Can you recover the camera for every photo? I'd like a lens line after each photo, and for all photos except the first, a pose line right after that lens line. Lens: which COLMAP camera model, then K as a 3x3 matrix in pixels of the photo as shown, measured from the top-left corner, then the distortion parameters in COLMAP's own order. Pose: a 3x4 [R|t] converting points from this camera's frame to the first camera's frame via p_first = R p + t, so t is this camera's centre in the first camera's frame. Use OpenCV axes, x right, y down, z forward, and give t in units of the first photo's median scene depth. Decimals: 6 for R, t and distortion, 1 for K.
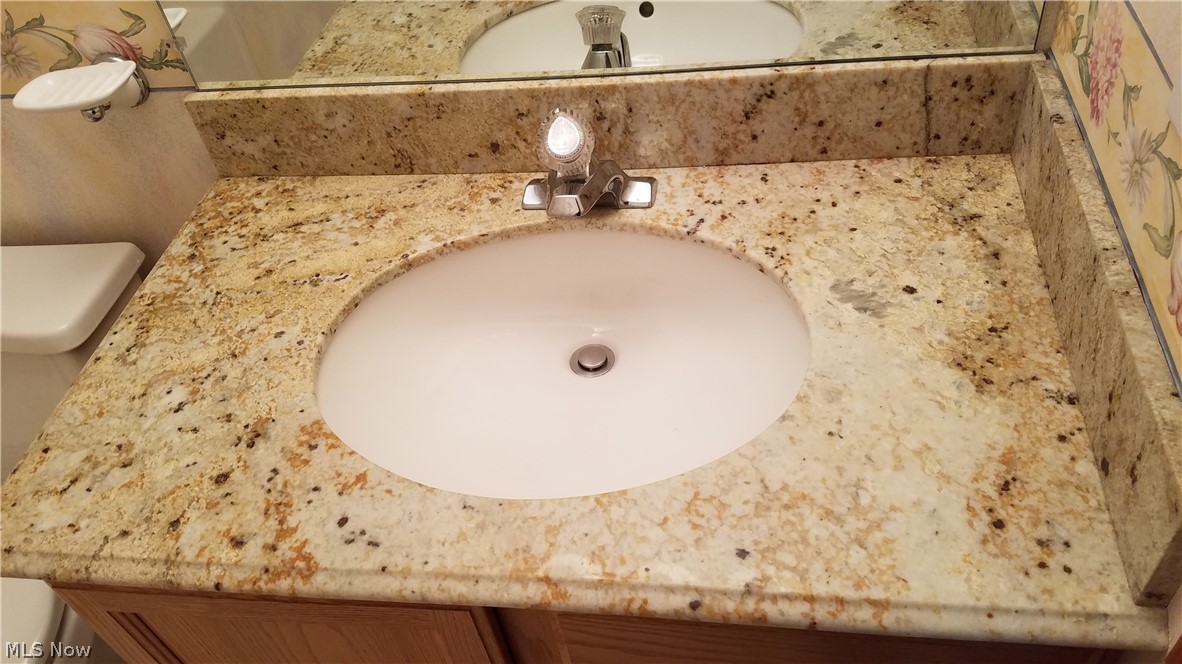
lens RADIAL K [[928.1, 0, 590.8], [0, 928.1, 336.0], [0, 0, 1]] dist [0.011380, -0.011603]
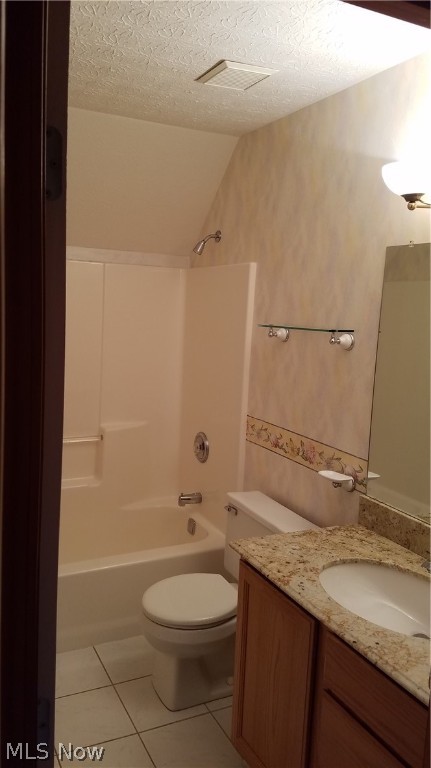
lens RADIAL K [[603.1, 0, 214.6], [0, 603.1, 383.7], [0, 0, 1]] dist [0.011380, -0.011603]
pose [[0.562246, 0.247088, -0.789194, 0.879335], [-0.653018, 0.718184, -0.240374, 0.316746], [0.507393, 0.650507, 0.565149, -0.722498]]
